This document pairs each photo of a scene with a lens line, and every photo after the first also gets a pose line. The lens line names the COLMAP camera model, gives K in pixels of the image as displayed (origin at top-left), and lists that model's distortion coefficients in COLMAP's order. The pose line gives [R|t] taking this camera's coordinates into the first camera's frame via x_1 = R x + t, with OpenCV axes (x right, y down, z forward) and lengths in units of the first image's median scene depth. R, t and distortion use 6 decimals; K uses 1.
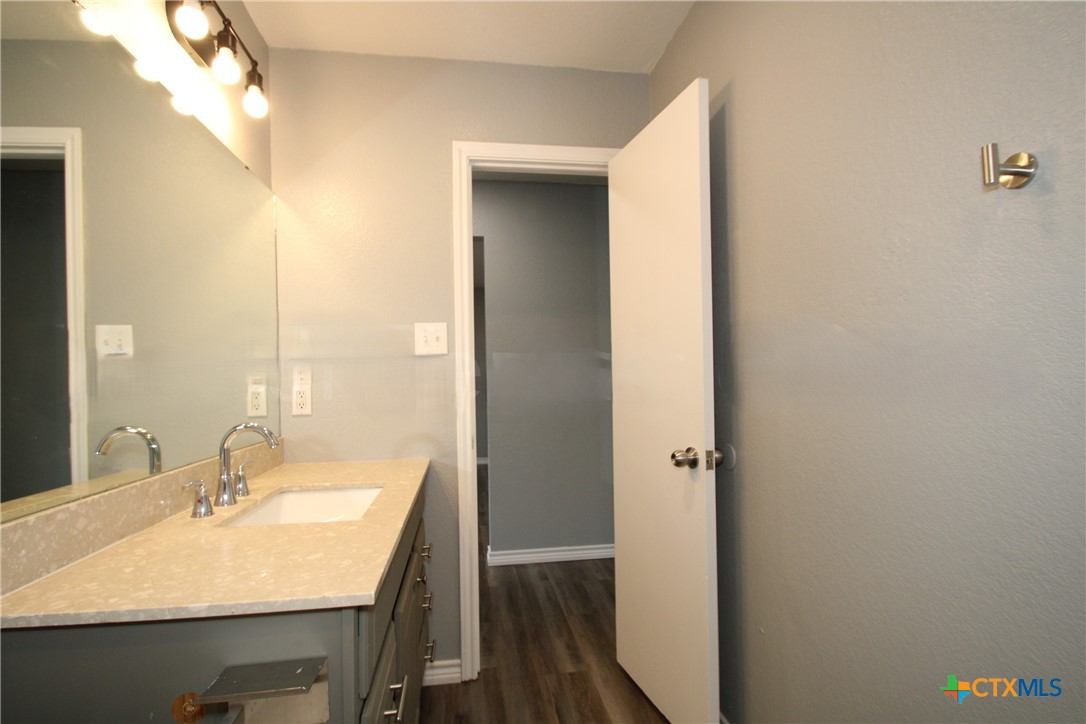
lens RADIAL K [[503.3, 0, 540.9], [0, 503.3, 366.8], [0, 0, 1]] dist [-0.014208, -0.002967]
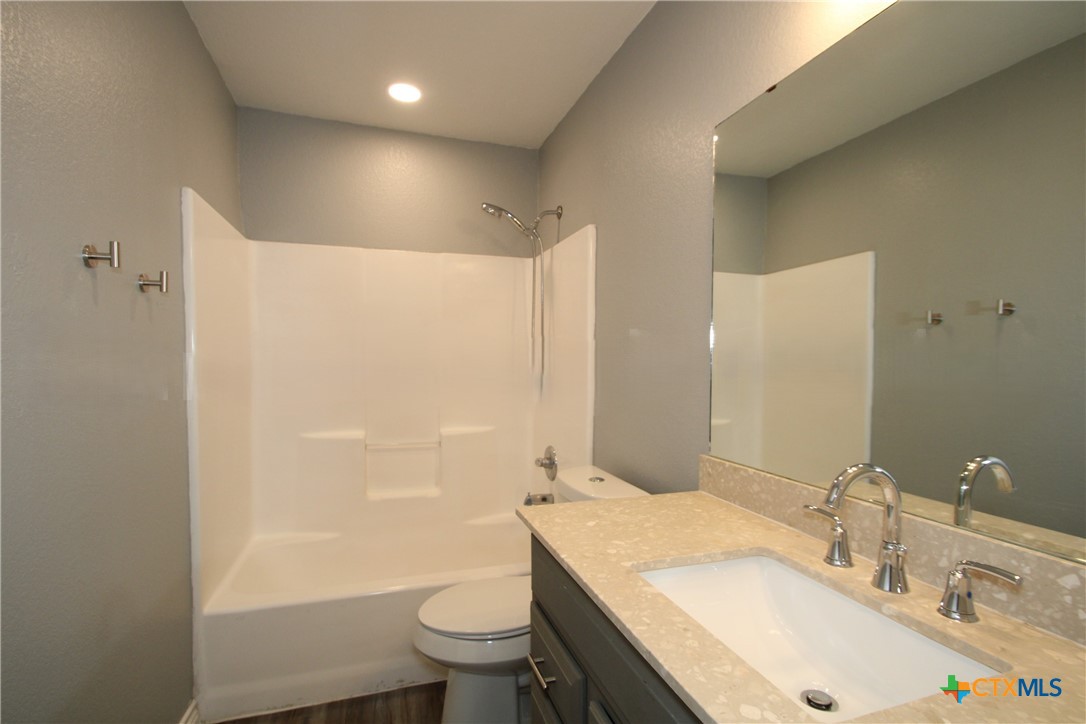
lens RADIAL K [[503.3, 0, 543.0], [0, 503.3, 364.0], [0, 0, 1]] dist [-0.014208, -0.002967]
pose [[-0.985100, 0.011711, -0.171581, -0.111952], [0.013413, 0.999872, -0.008763, -0.019889], [0.171456, -0.010934, -0.985131, 2.195206]]
